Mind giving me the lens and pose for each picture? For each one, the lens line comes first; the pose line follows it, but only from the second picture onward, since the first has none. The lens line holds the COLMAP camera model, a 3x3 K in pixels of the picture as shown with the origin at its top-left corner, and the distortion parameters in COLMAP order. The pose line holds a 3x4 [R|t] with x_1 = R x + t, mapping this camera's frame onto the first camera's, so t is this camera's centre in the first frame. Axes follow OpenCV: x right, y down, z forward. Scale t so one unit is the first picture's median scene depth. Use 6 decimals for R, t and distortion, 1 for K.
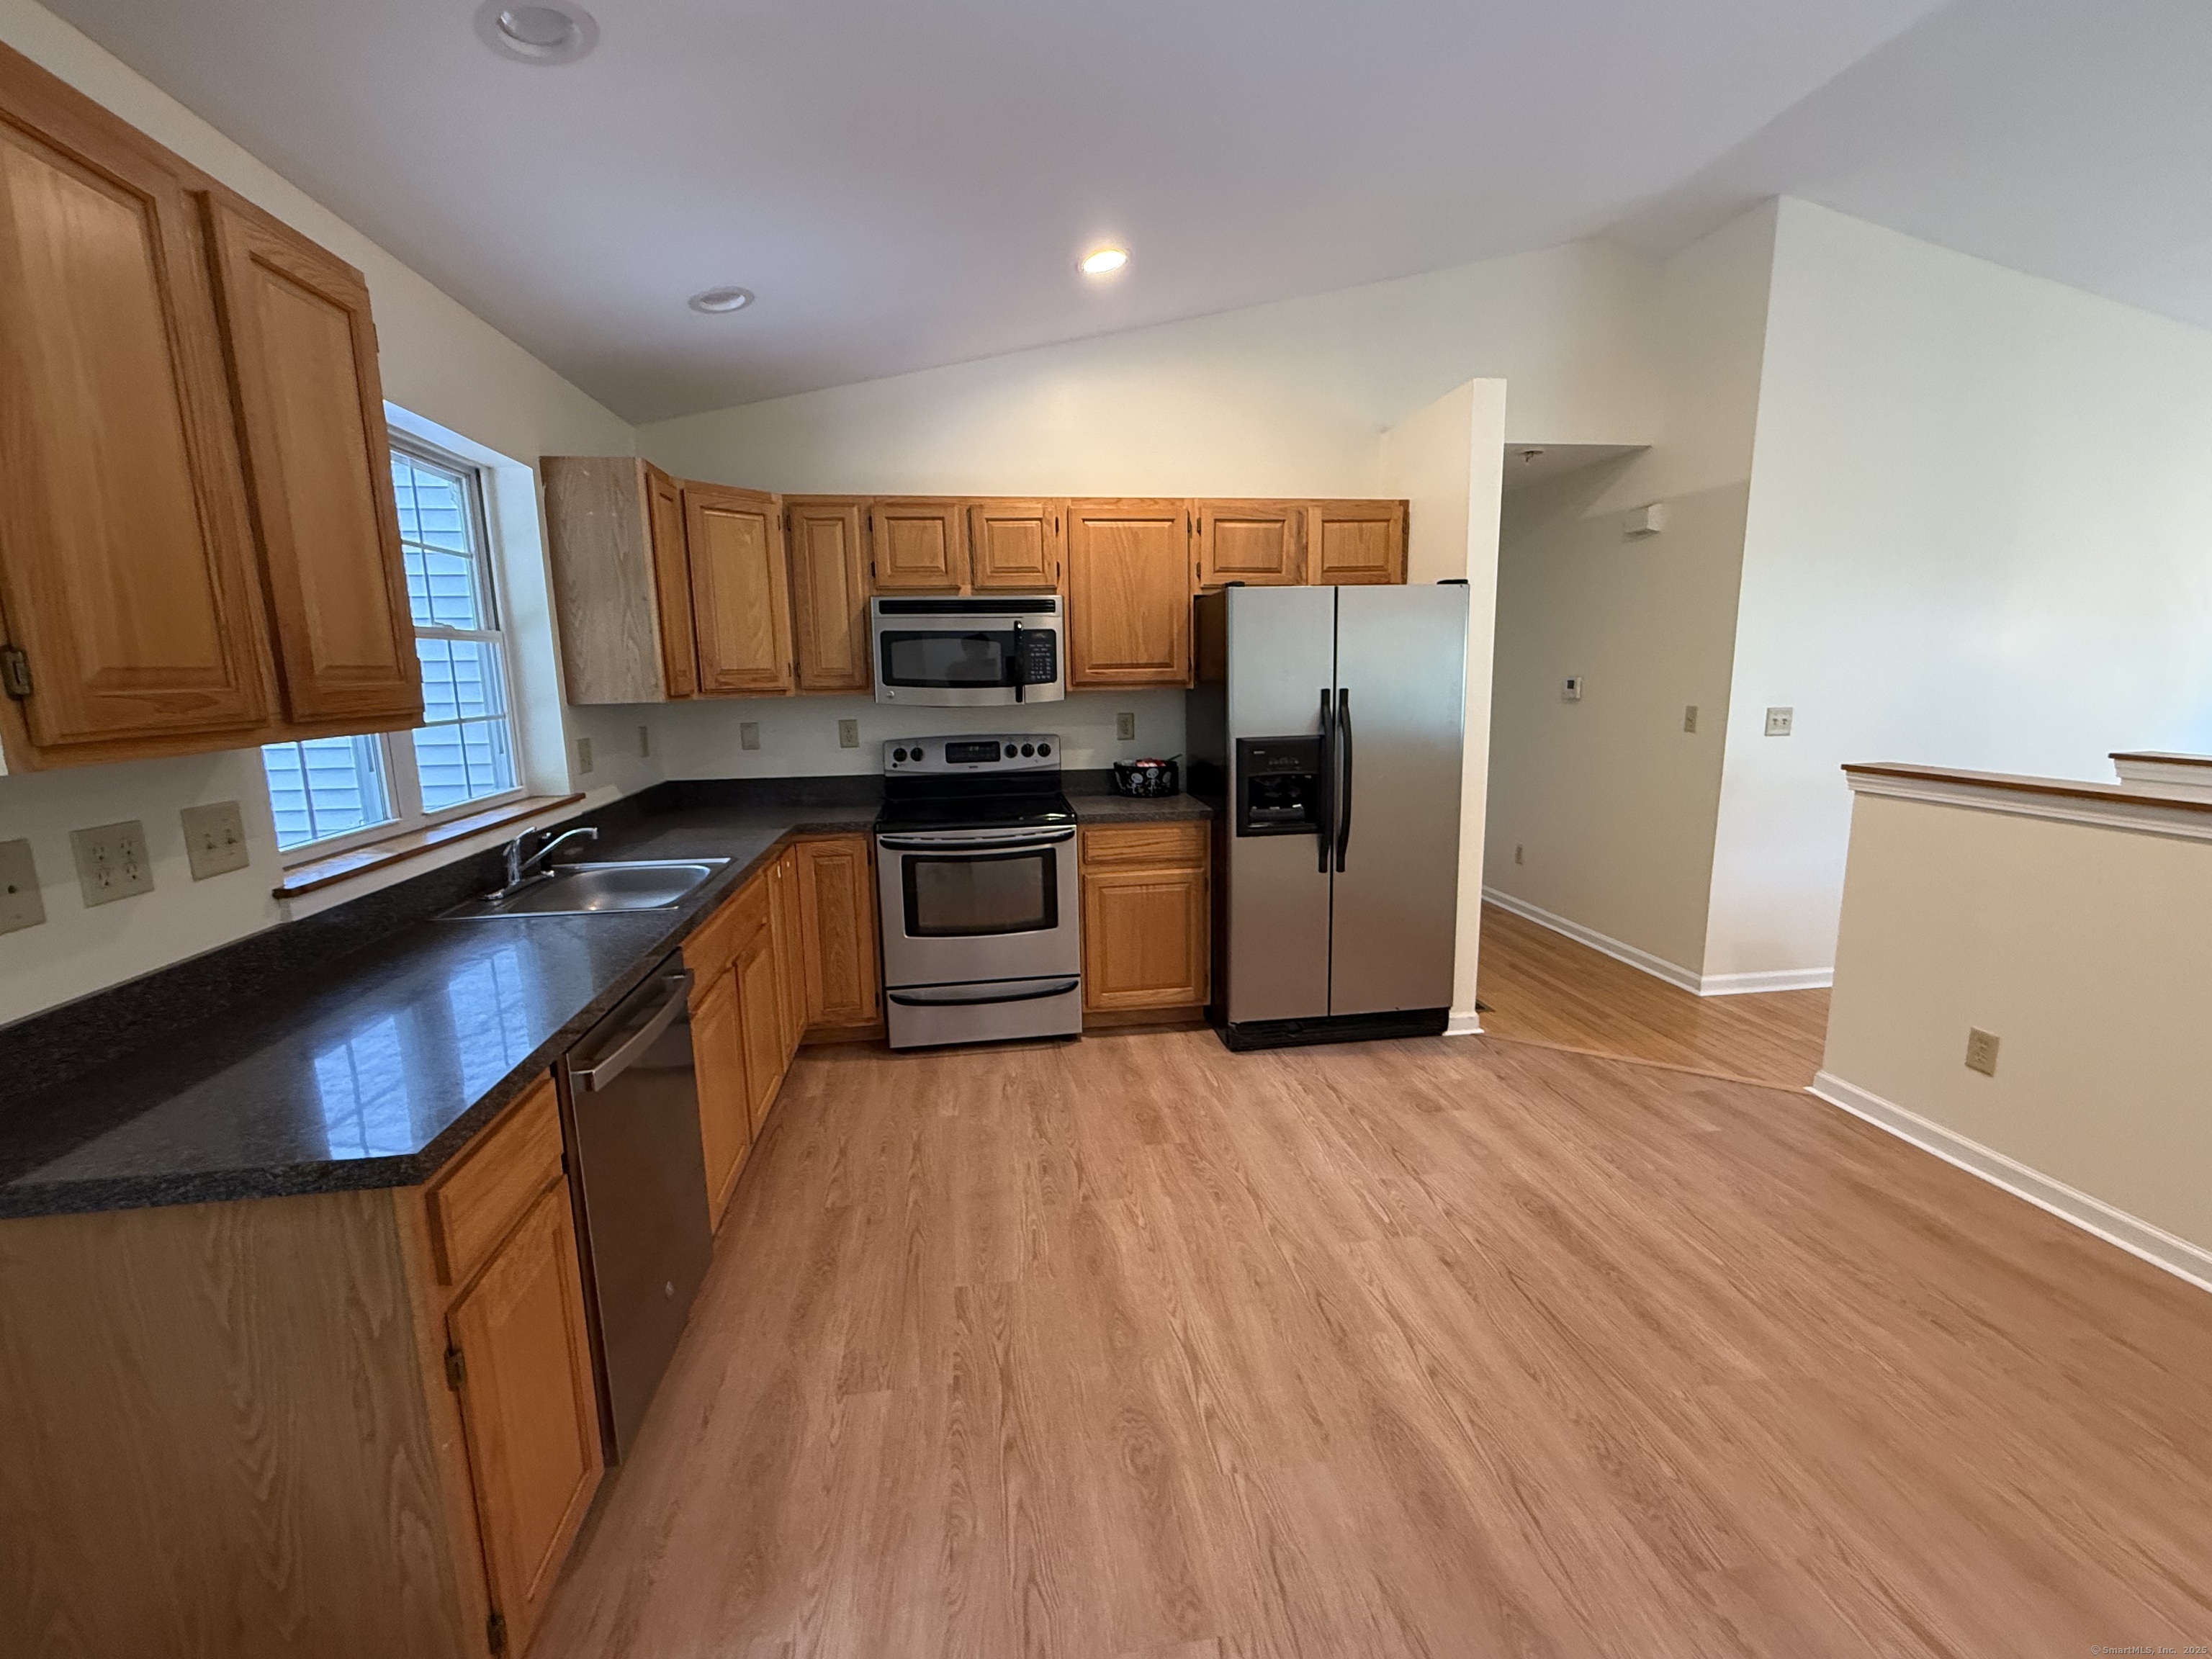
lens RADIAL K [[943.7, 0, 1102.5], [0, 943.7, 827.1], [0, 0, 1]] dist [0.002198, -0.001119]
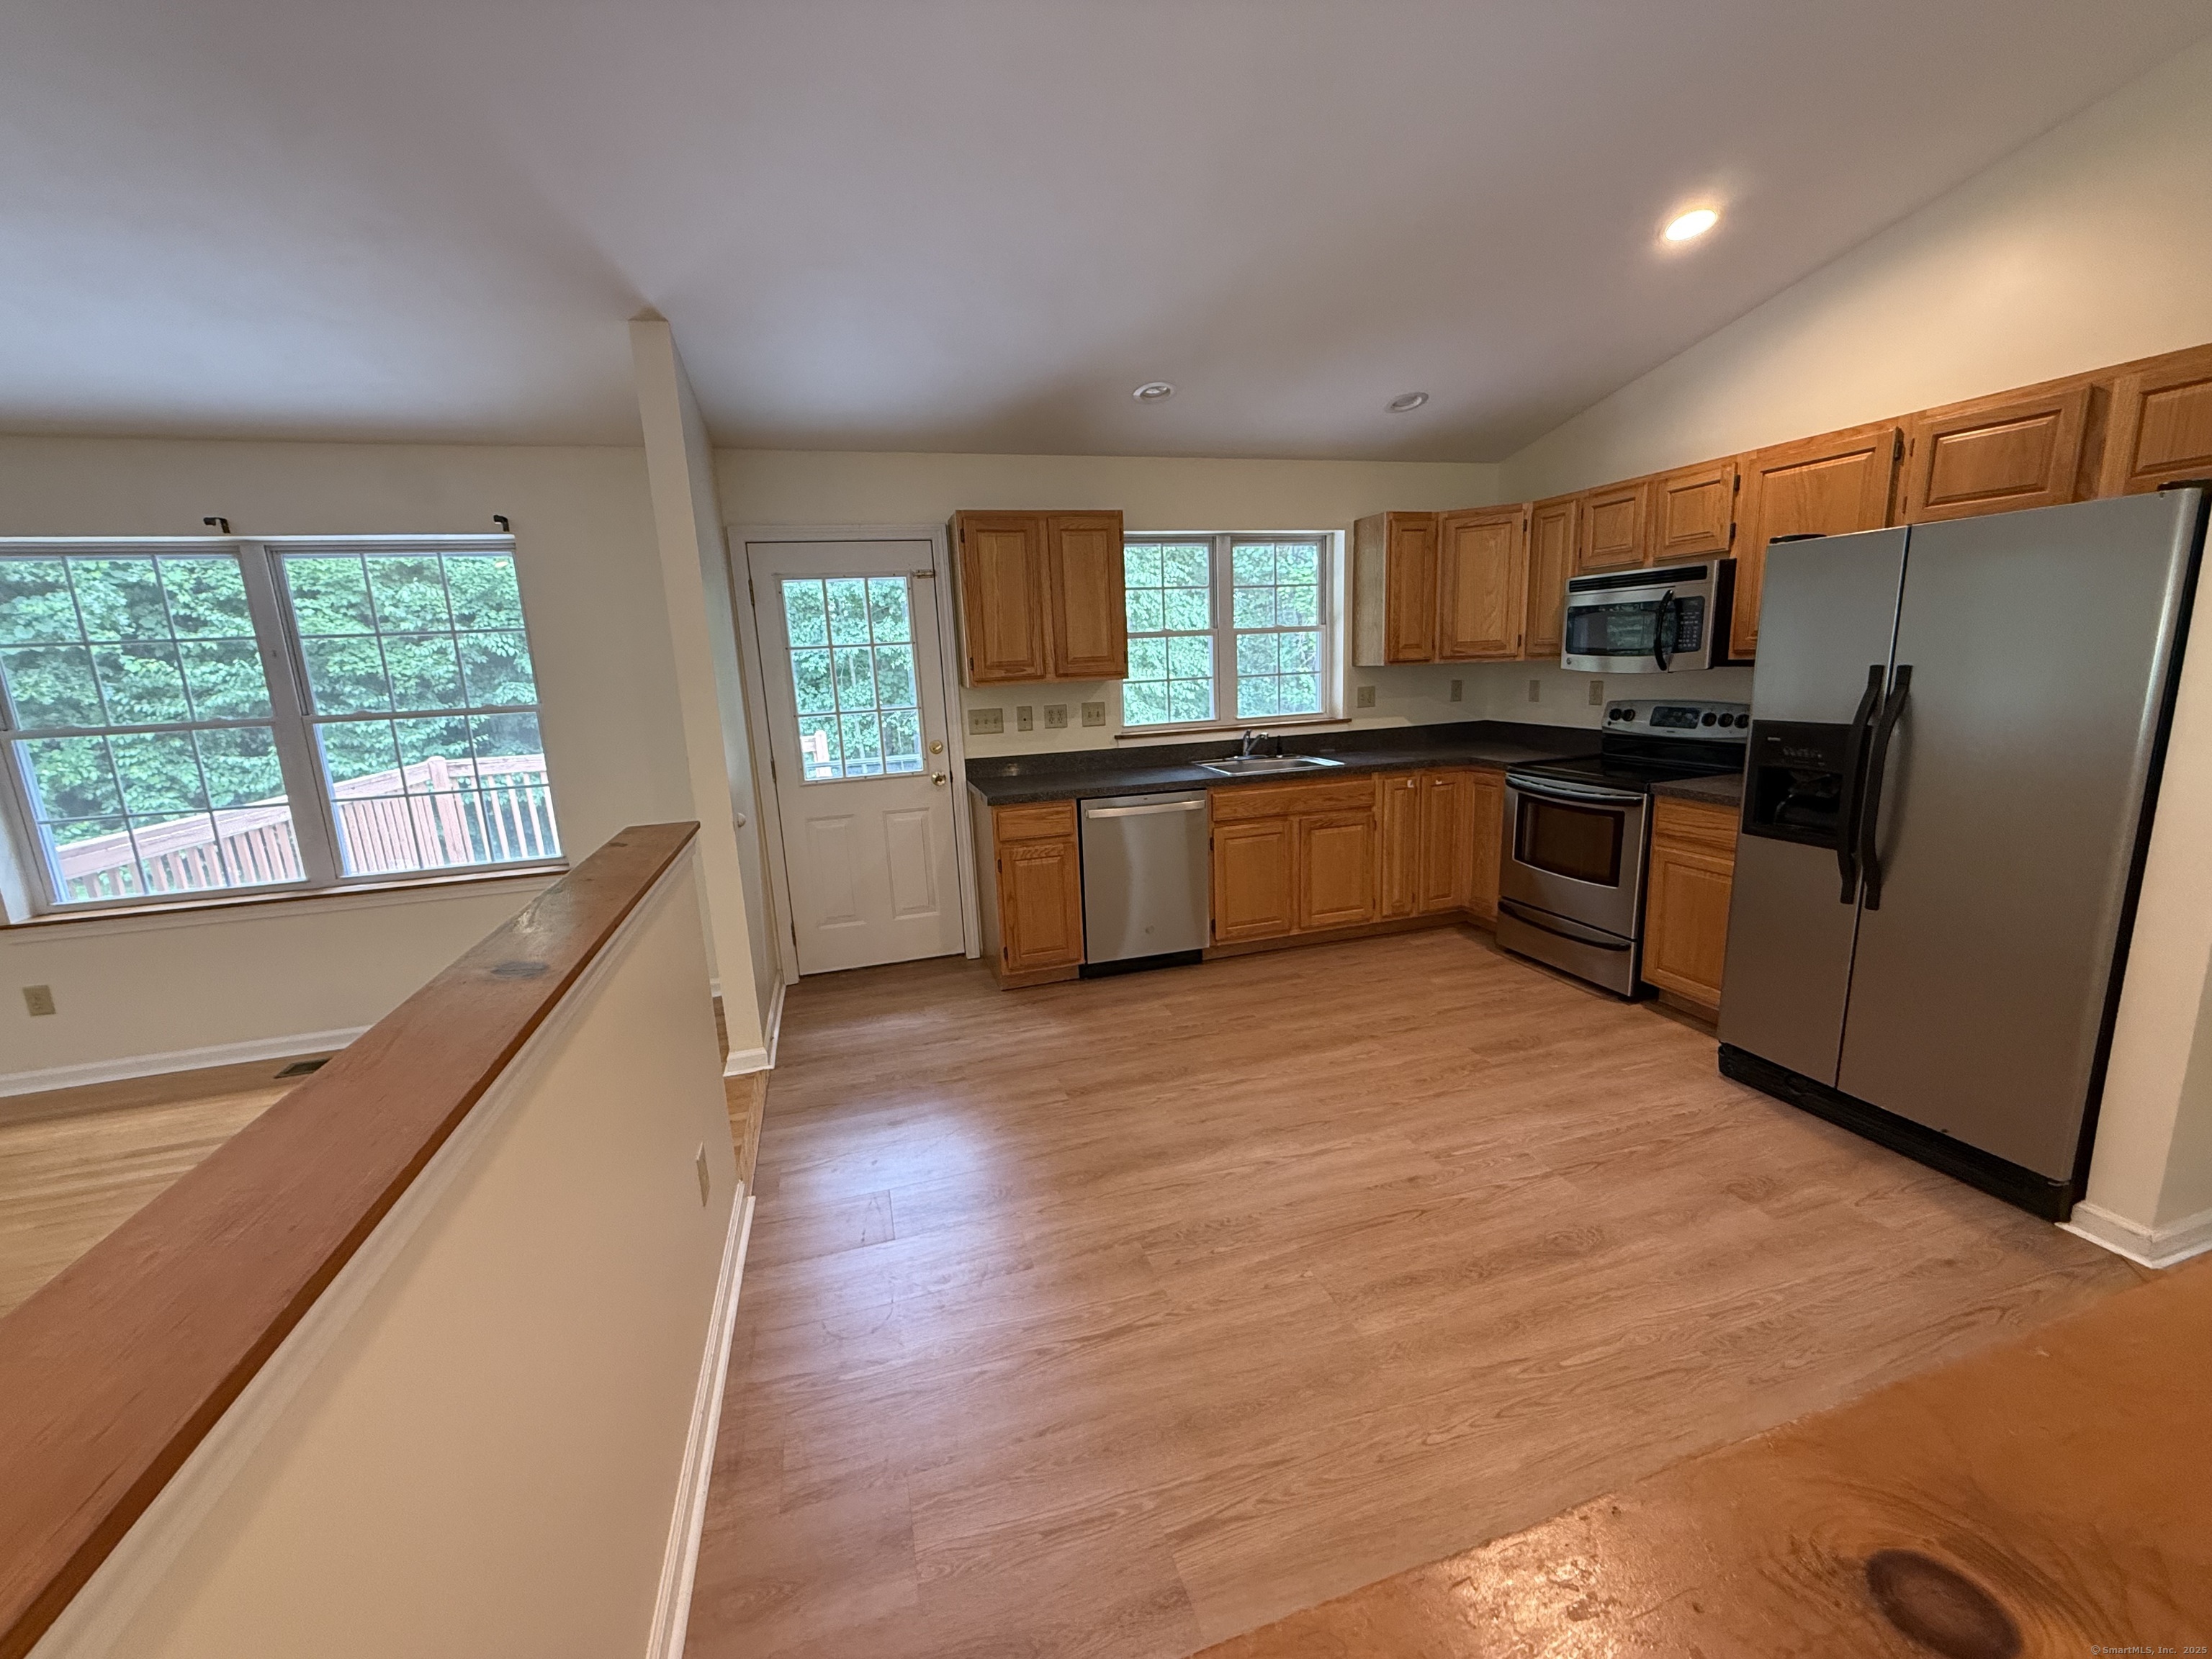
lens RADIAL K [[883.7, 0, 1094.5], [0, 883.7, 829.5], [0, 0, 1]] dist [0.000105, -0.000494]
pose [[0.145414, 0.203024, -0.968316, 1.120171], [-0.125685, 0.974580, 0.185463, -0.091608], [0.981355, 0.094734, 0.167235, 0.355651]]
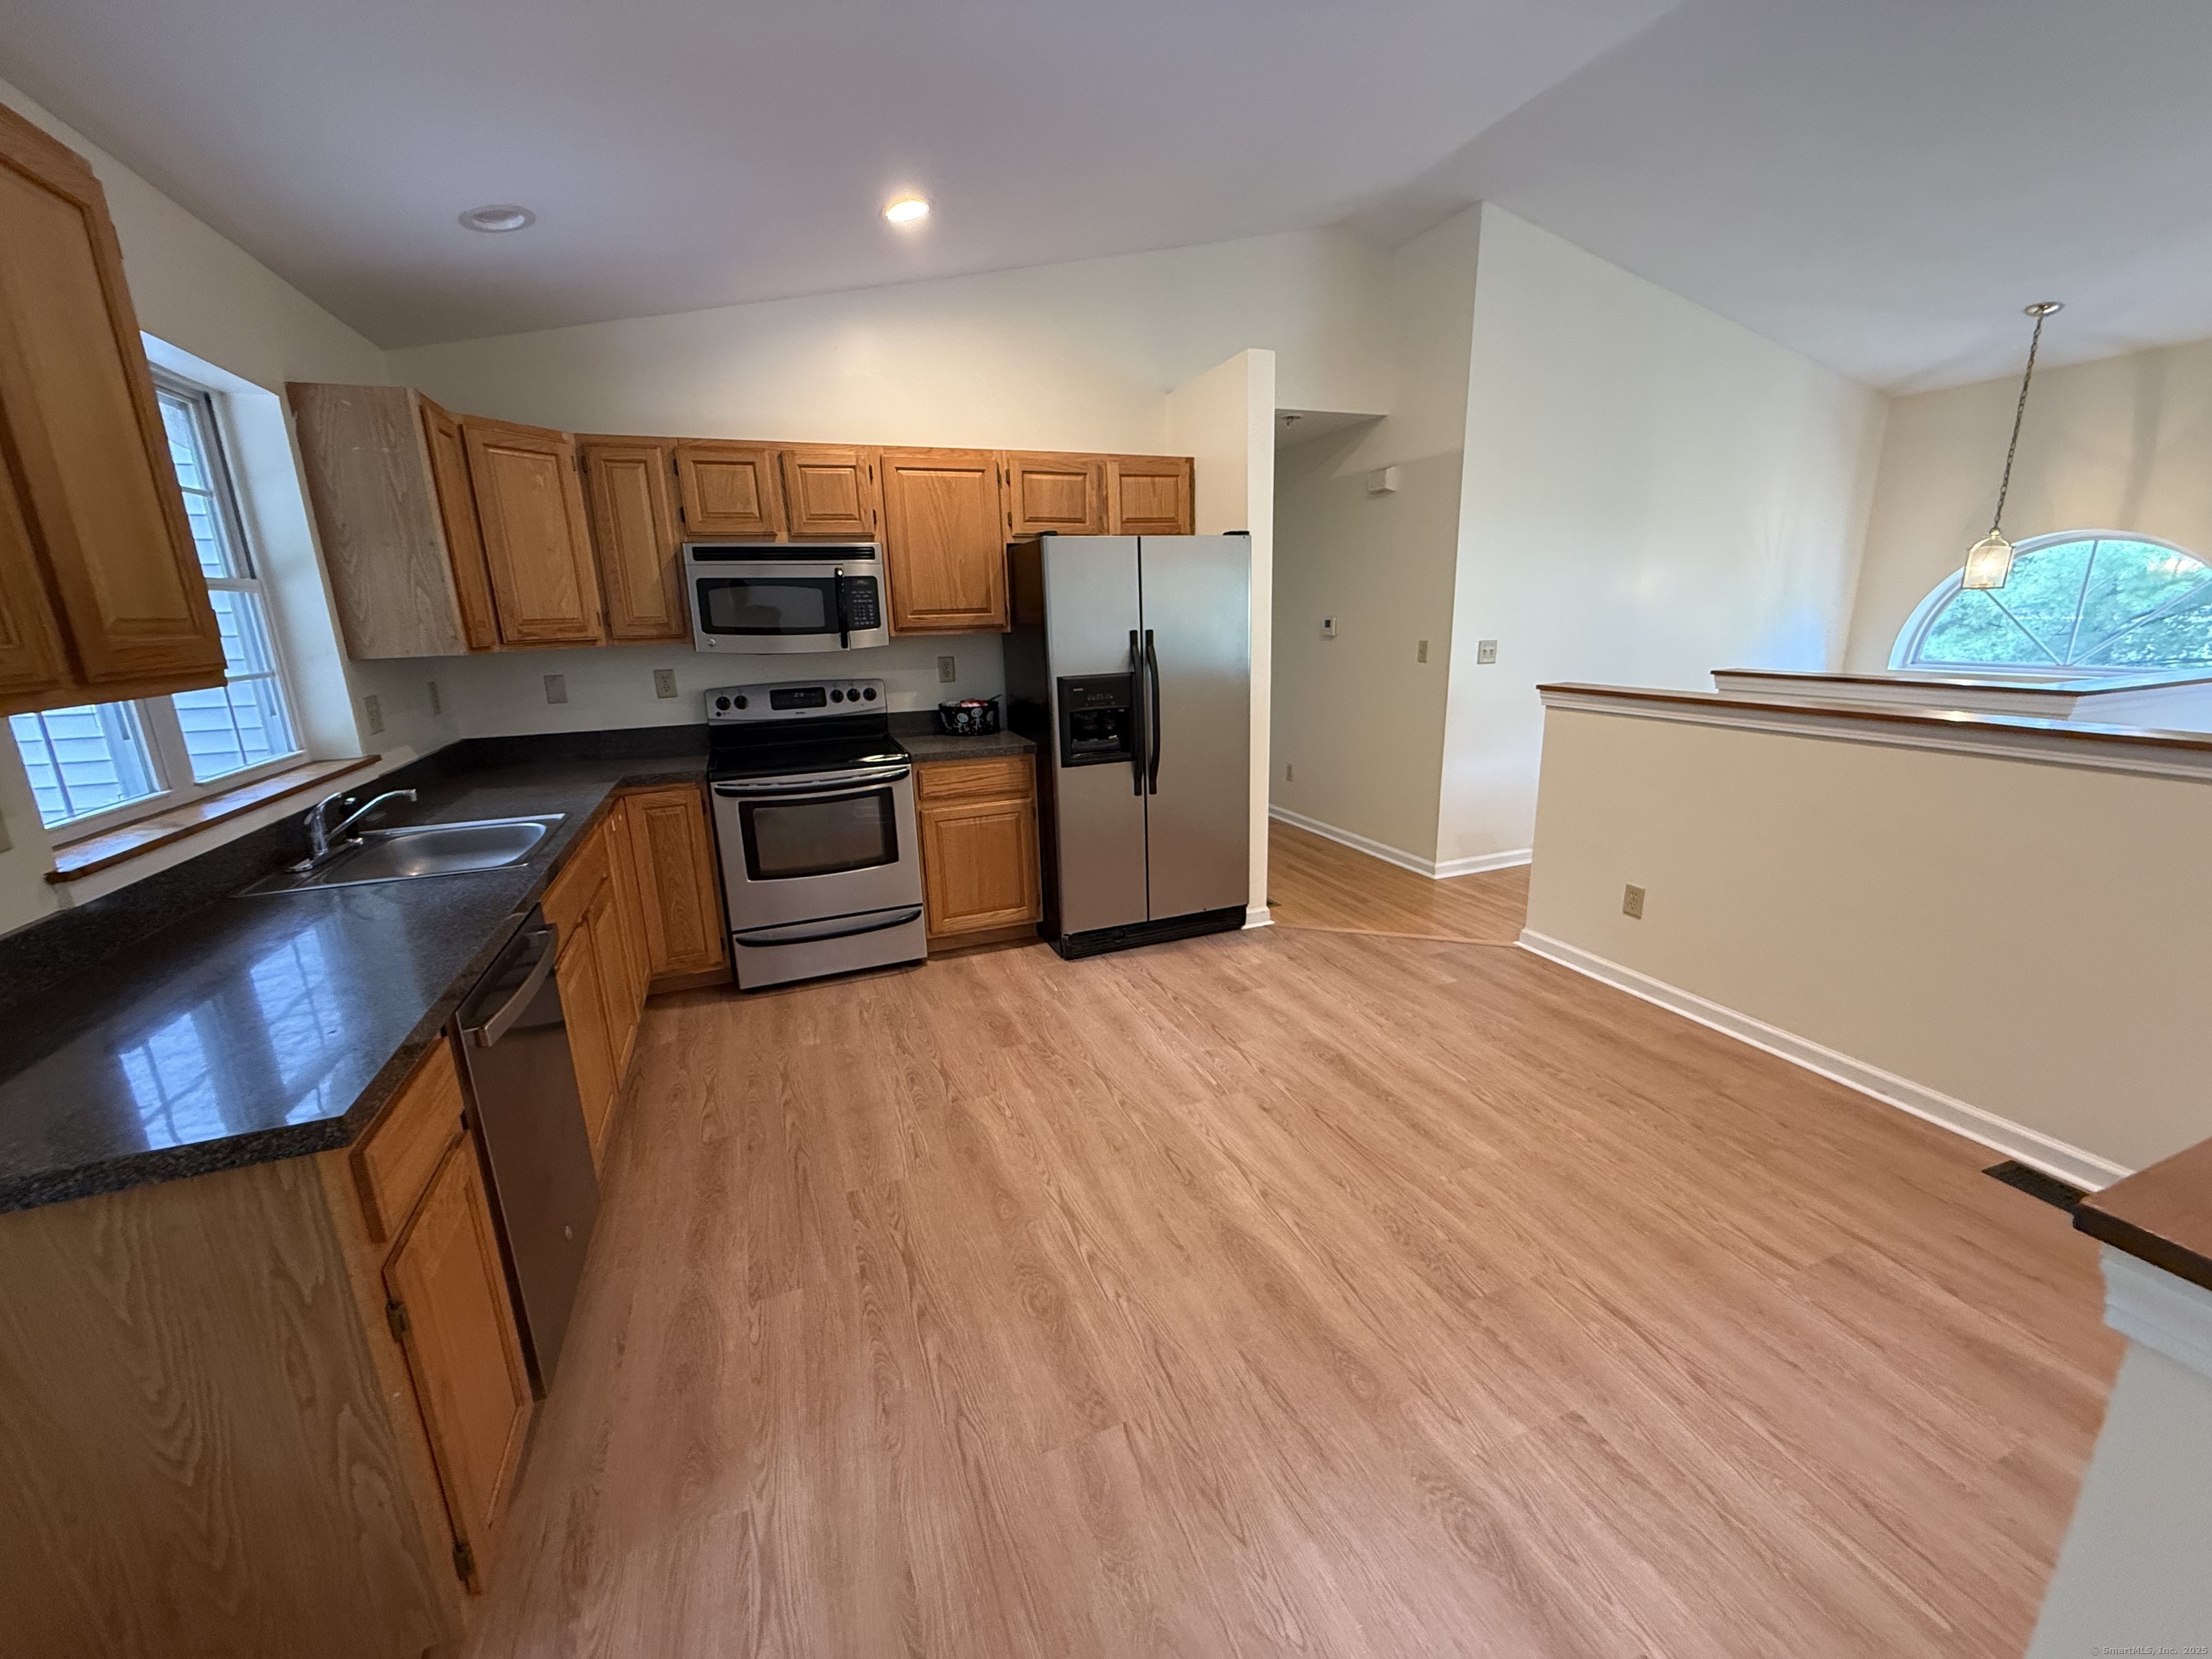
lens RADIAL K [[883.7, 0, 1106.6], [0, 883.7, 828.7], [0, 0, 1]] dist [0.000105, -0.000494]
pose [[0.972418, -0.065837, 0.223759, -0.055745], [0.049677, 0.995785, 0.077102, 0.005950], [-0.227892, -0.063860, 0.971590, -0.025906]]
